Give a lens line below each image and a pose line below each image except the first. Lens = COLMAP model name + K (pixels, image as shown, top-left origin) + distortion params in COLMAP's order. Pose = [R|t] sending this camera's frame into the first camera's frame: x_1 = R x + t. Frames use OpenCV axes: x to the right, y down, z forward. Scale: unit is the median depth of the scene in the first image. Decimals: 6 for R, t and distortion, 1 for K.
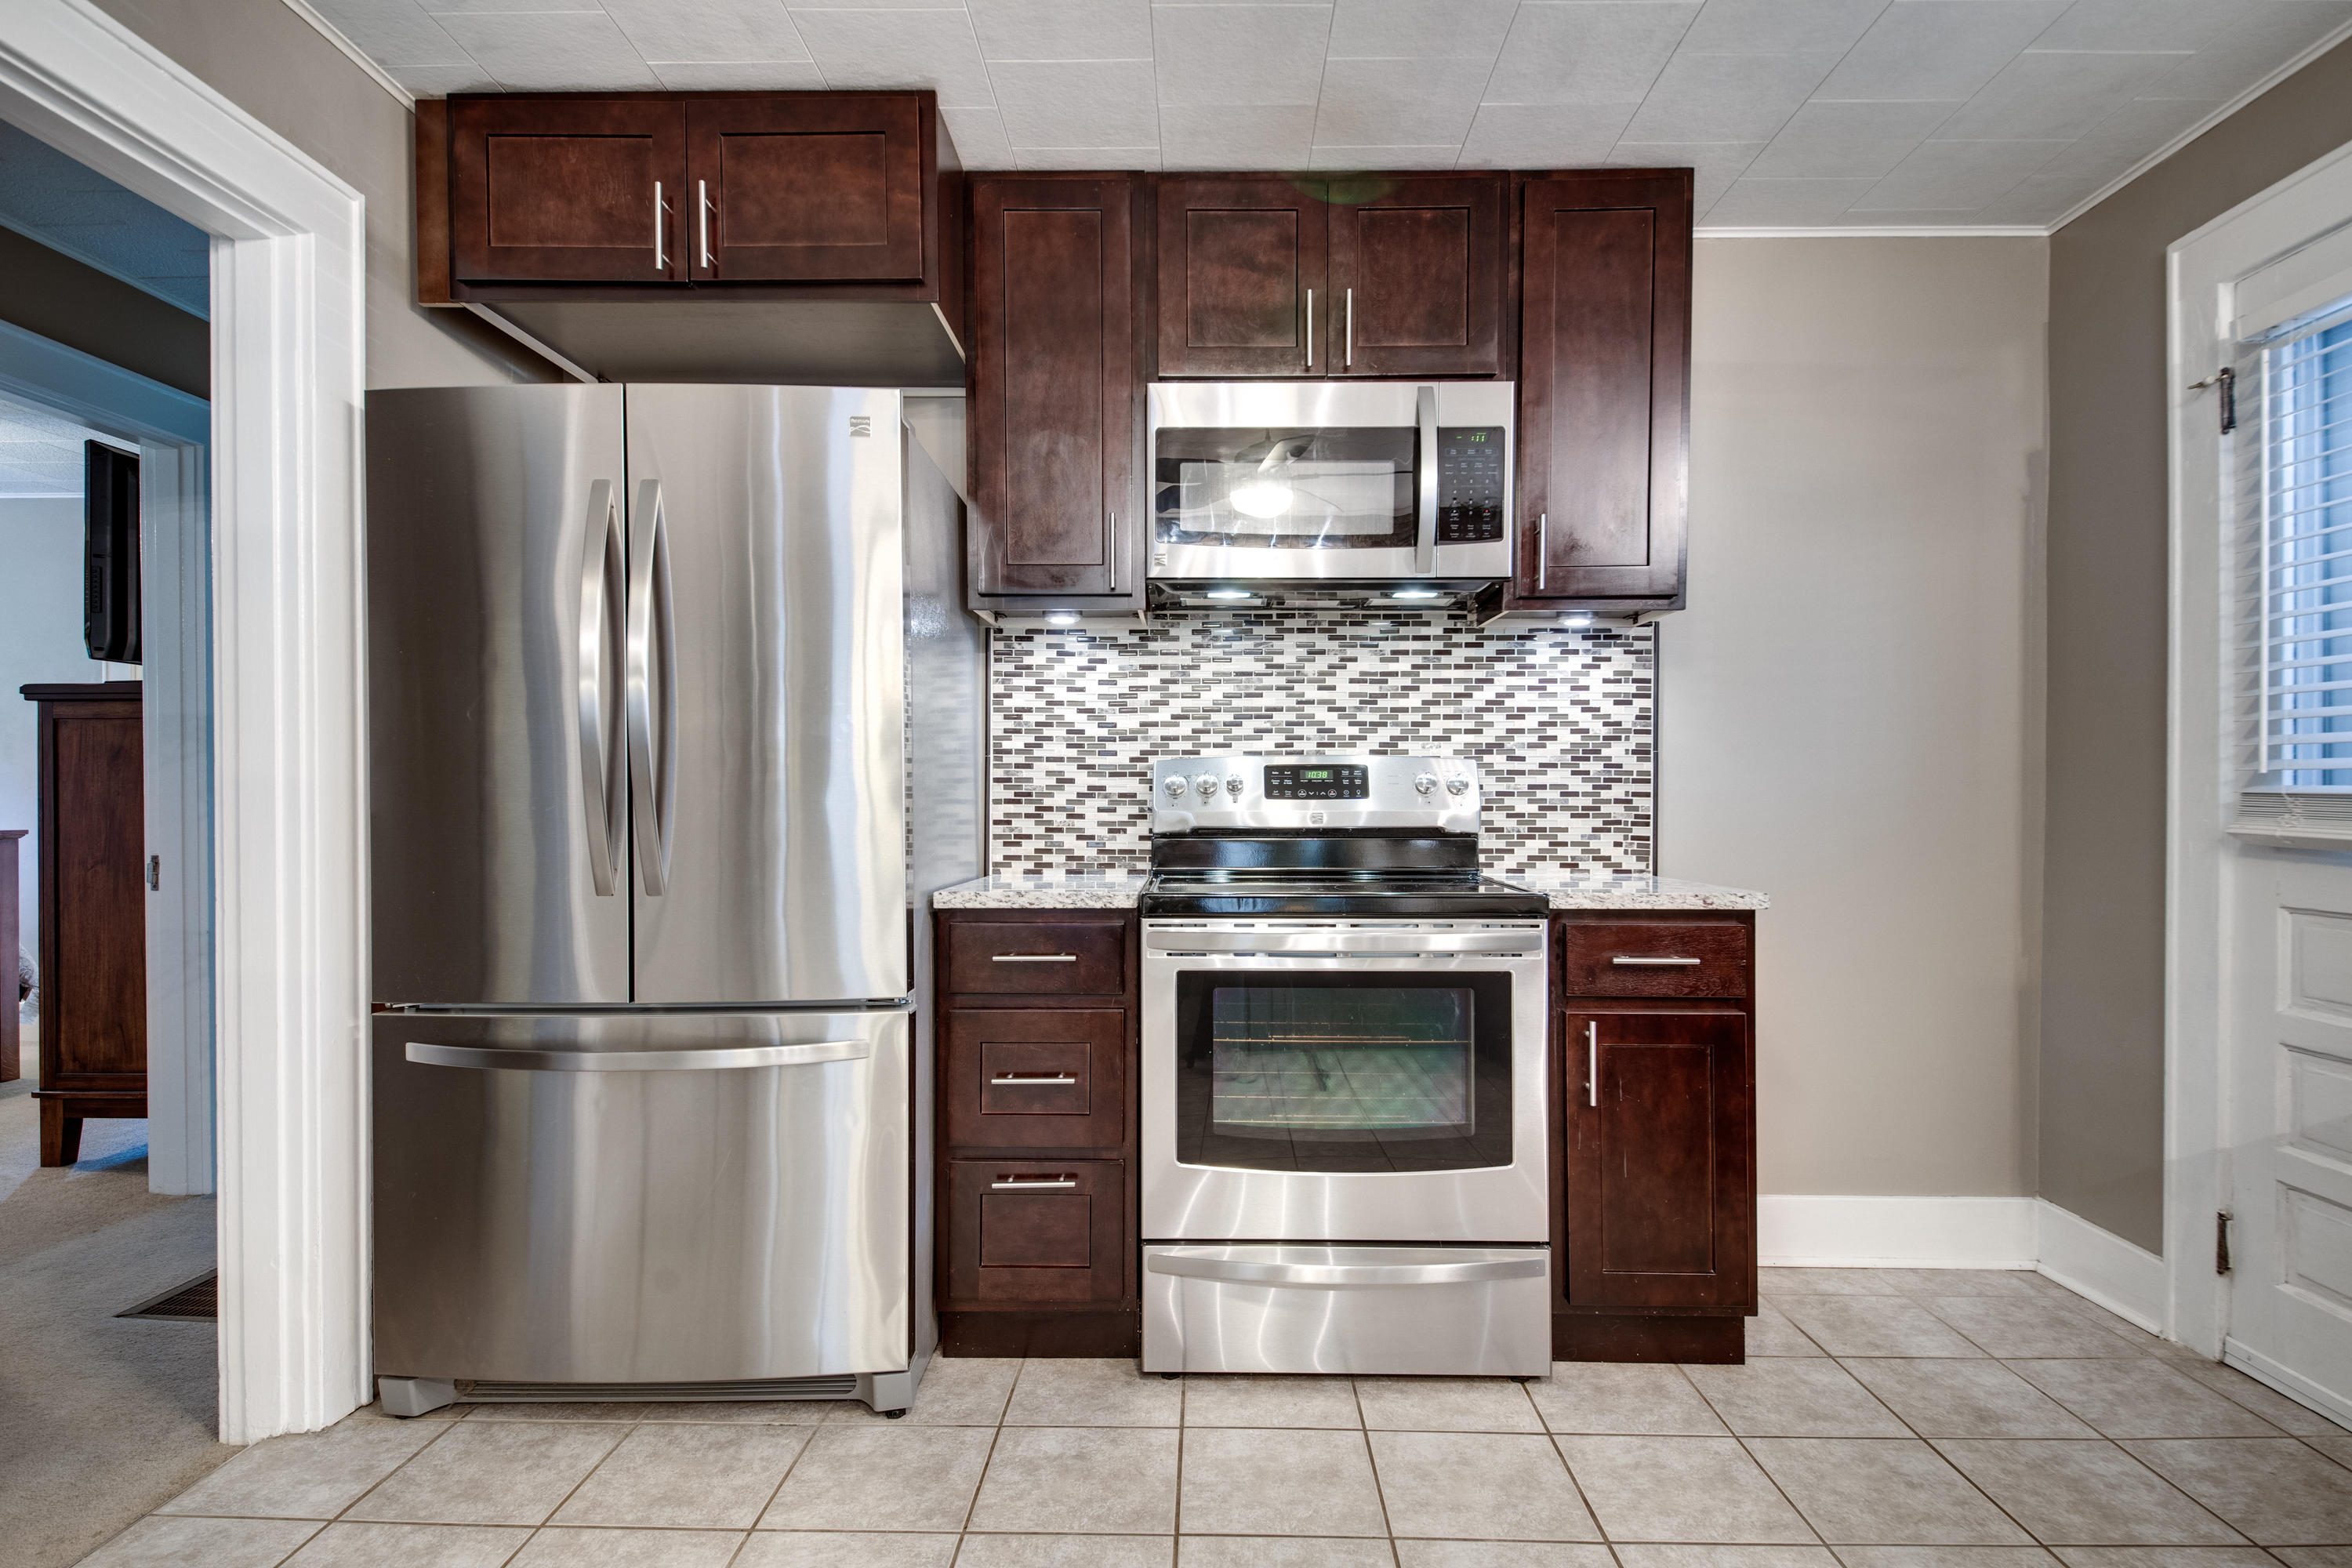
lens RADIAL K [[1247.9, 0, 1187.4], [0, 1247.9, 817.0], [0, 0, 1]] dist [0.054982, -0.045996]
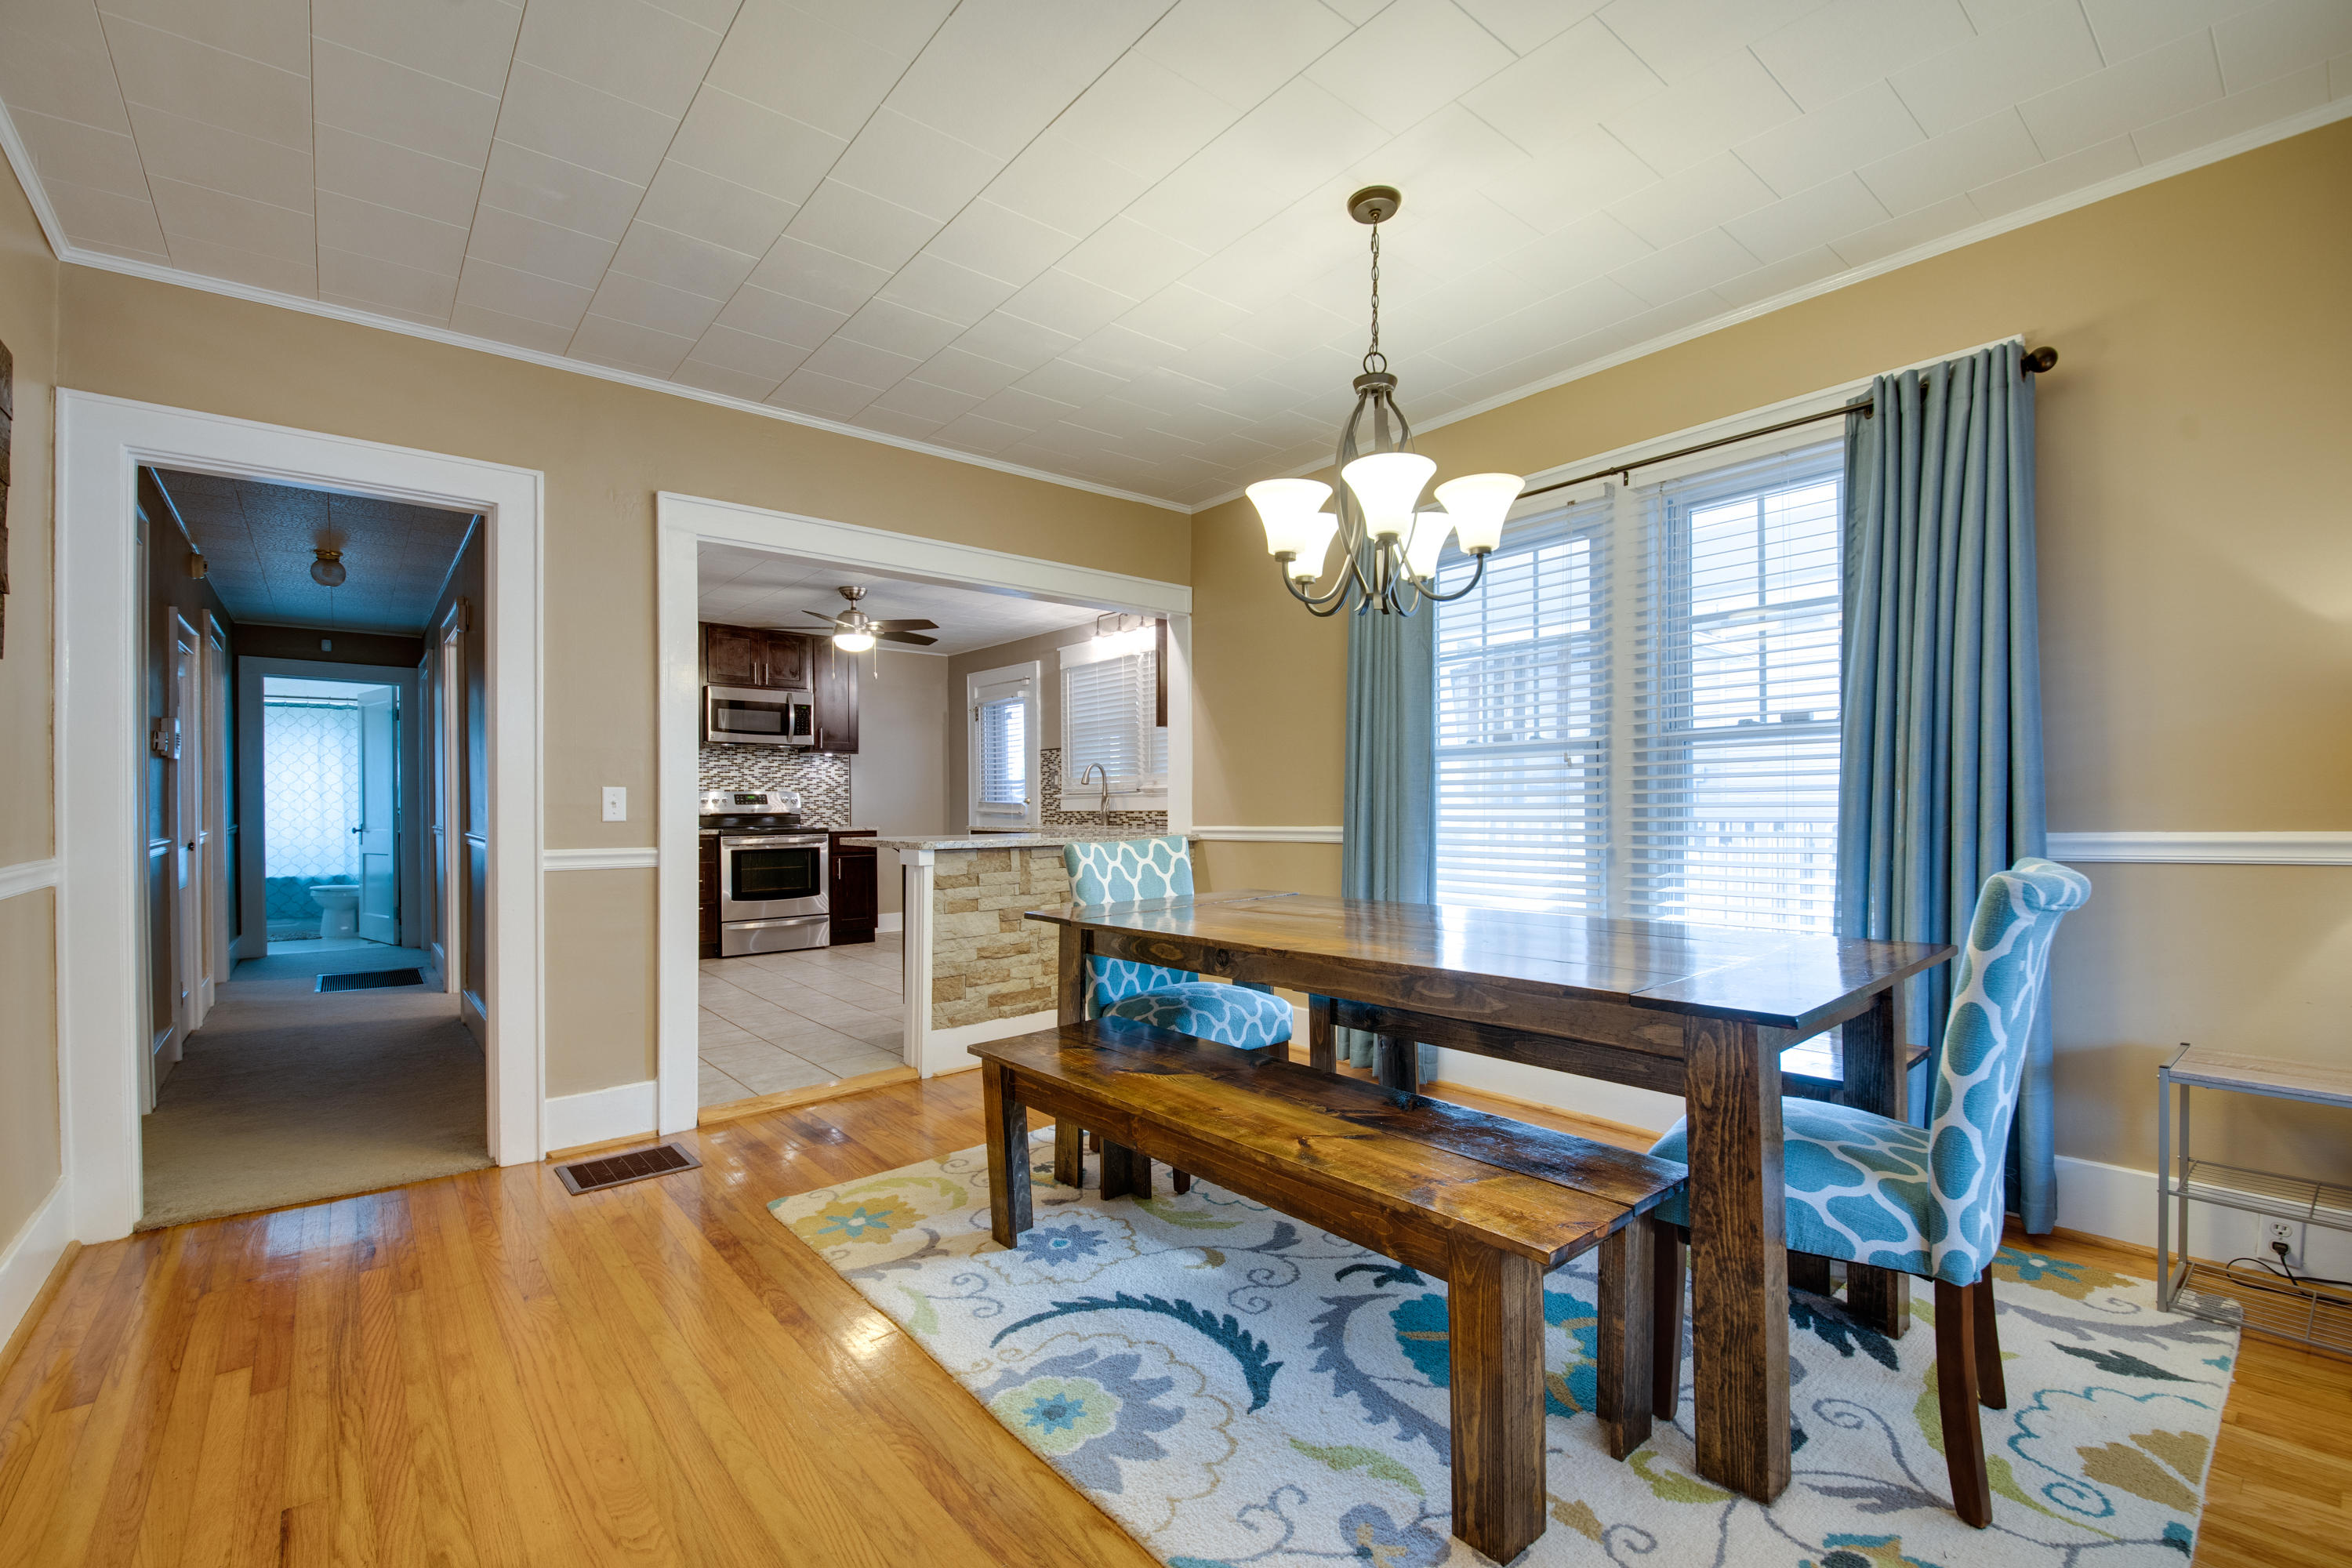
lens RADIAL K [[987.7, 0, 1179.8], [0, 987.7, 801.5], [0, 0, 1]] dist [0.017746, -0.019548]
pose [[0.756053, -0.003304, 0.654502, -0.737913], [0.014799, 0.999818, -0.012048, 0.024955], [-0.654343, 0.018795, 0.755964, -1.687640]]
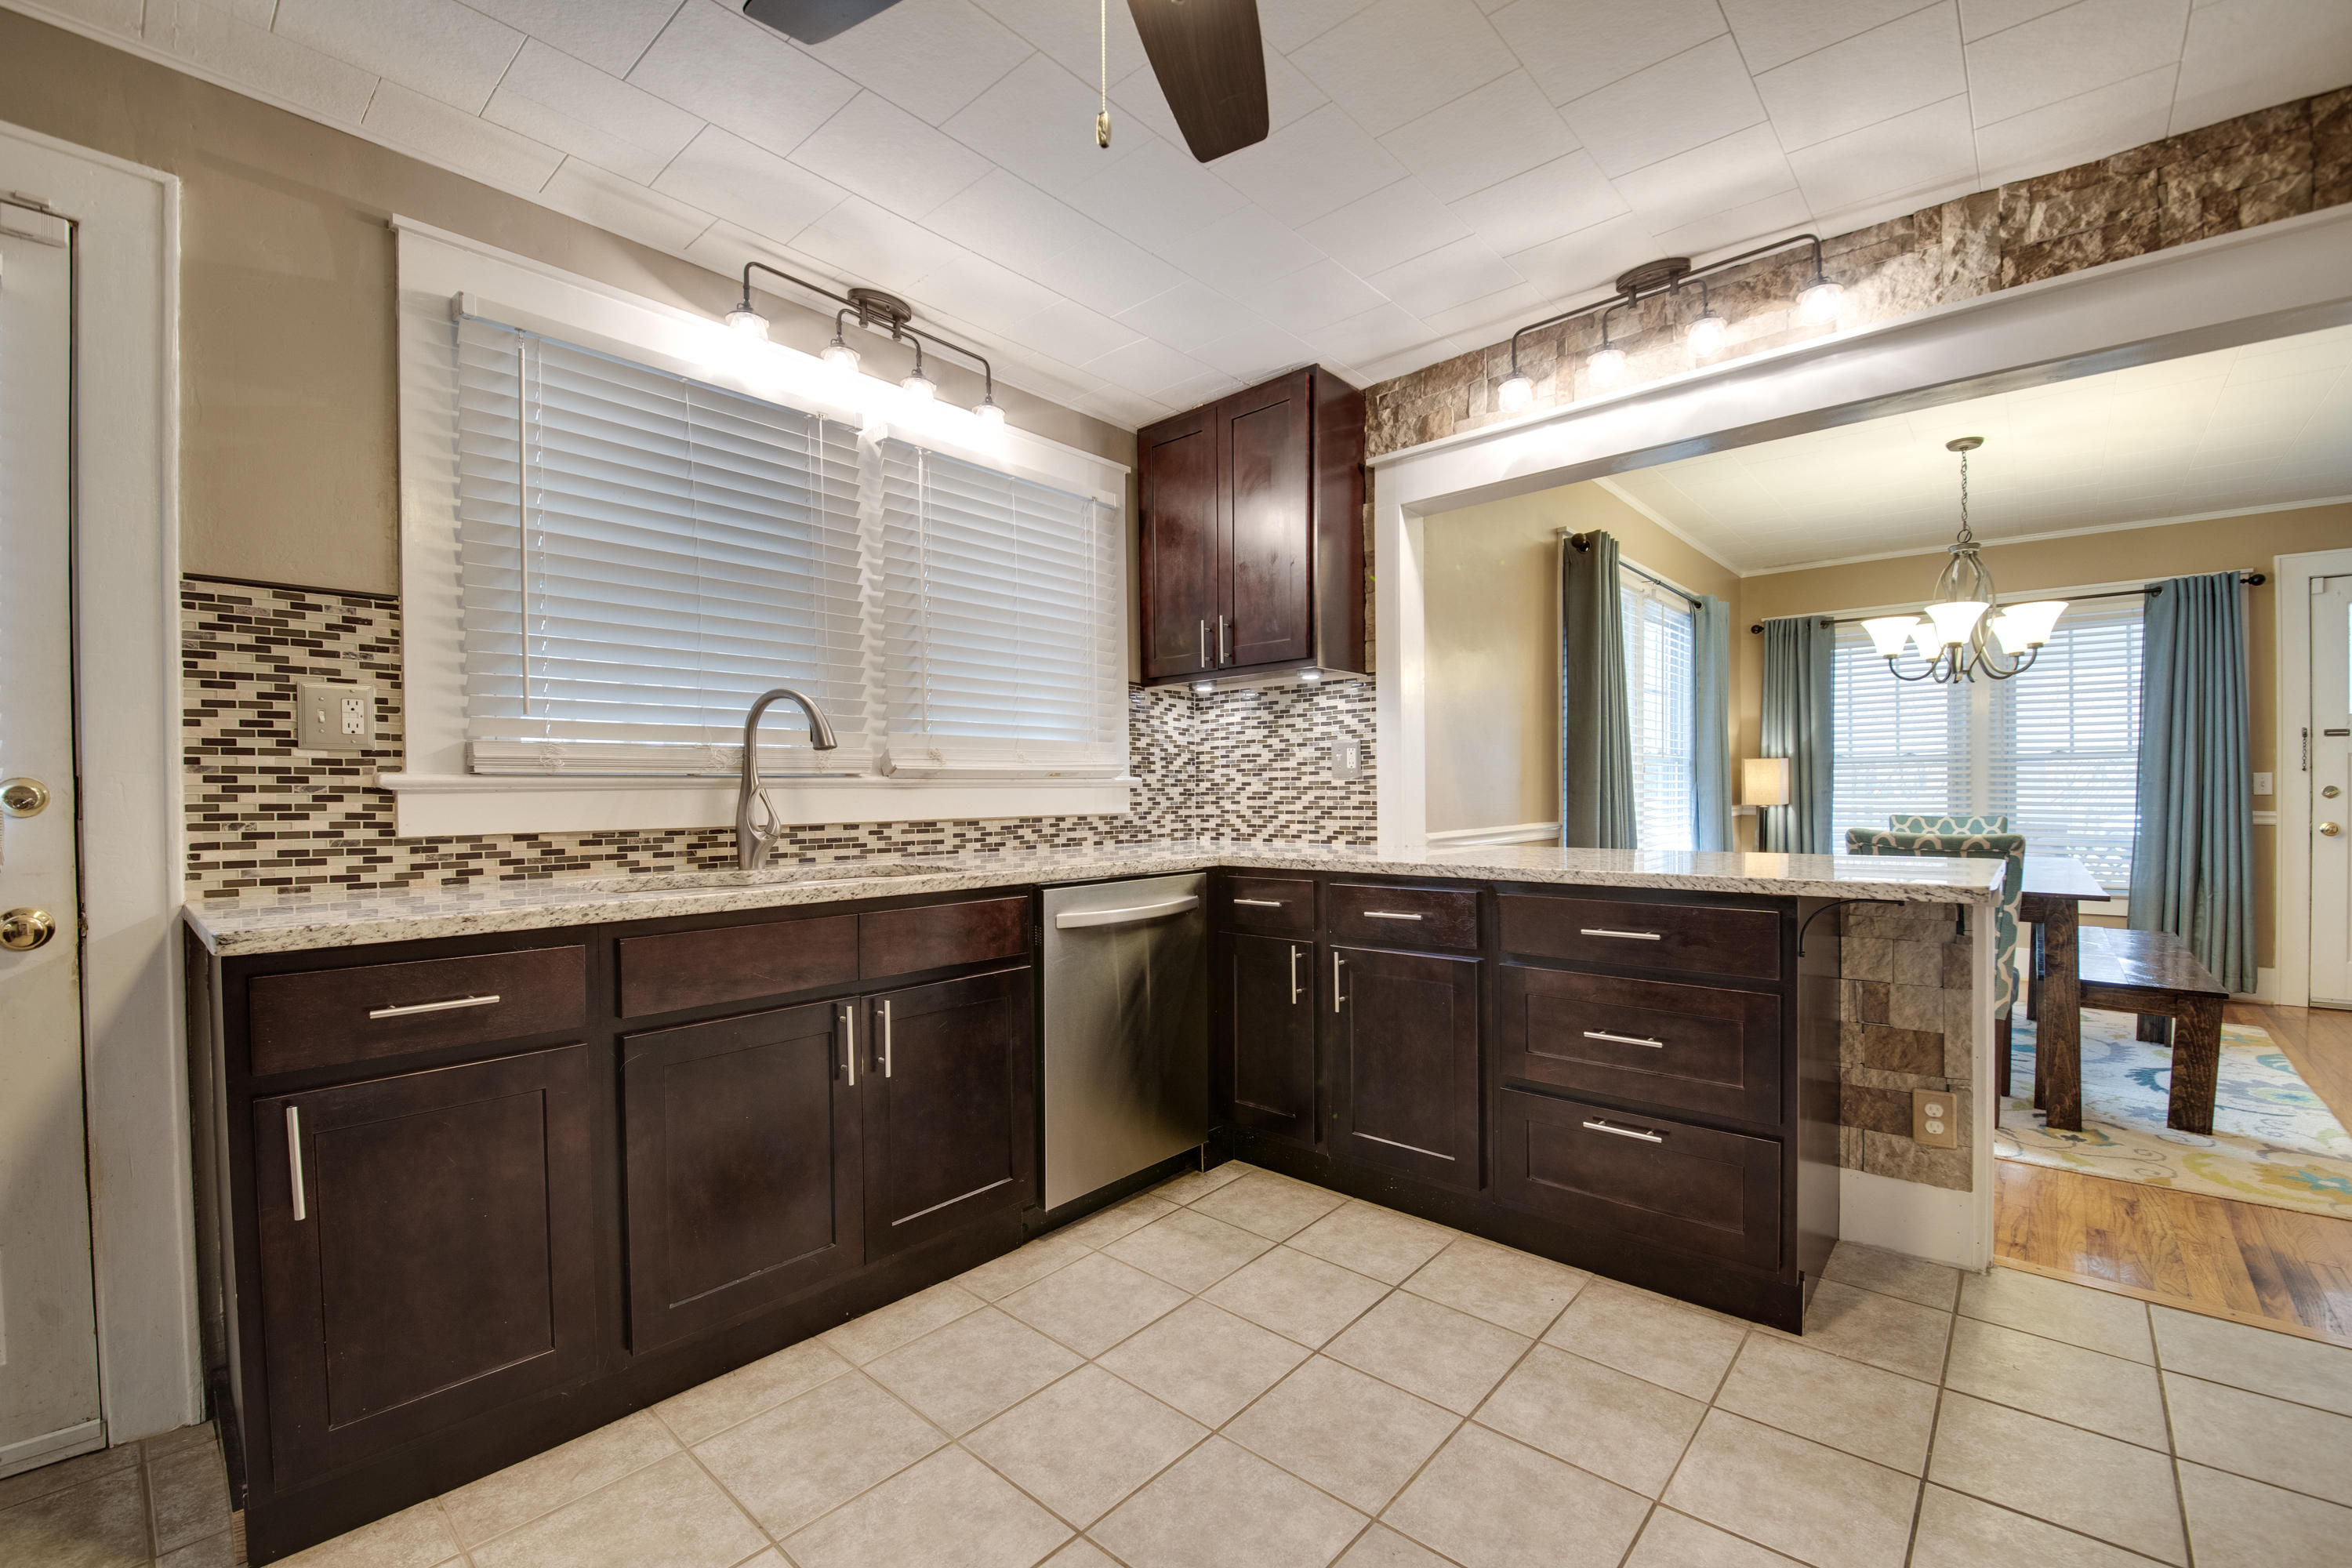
lens RADIAL K [[987.7, 0, 1179.8], [0, 987.7, 801.5], [0, 0, 1]] dist [0.017746, -0.019548]
pose [[-0.759263, 0.003759, 0.650774, -0.157230], [0.017490, 0.999740, 0.014631, -0.009367], [-0.650549, 0.022491, -0.759131, 0.544548]]
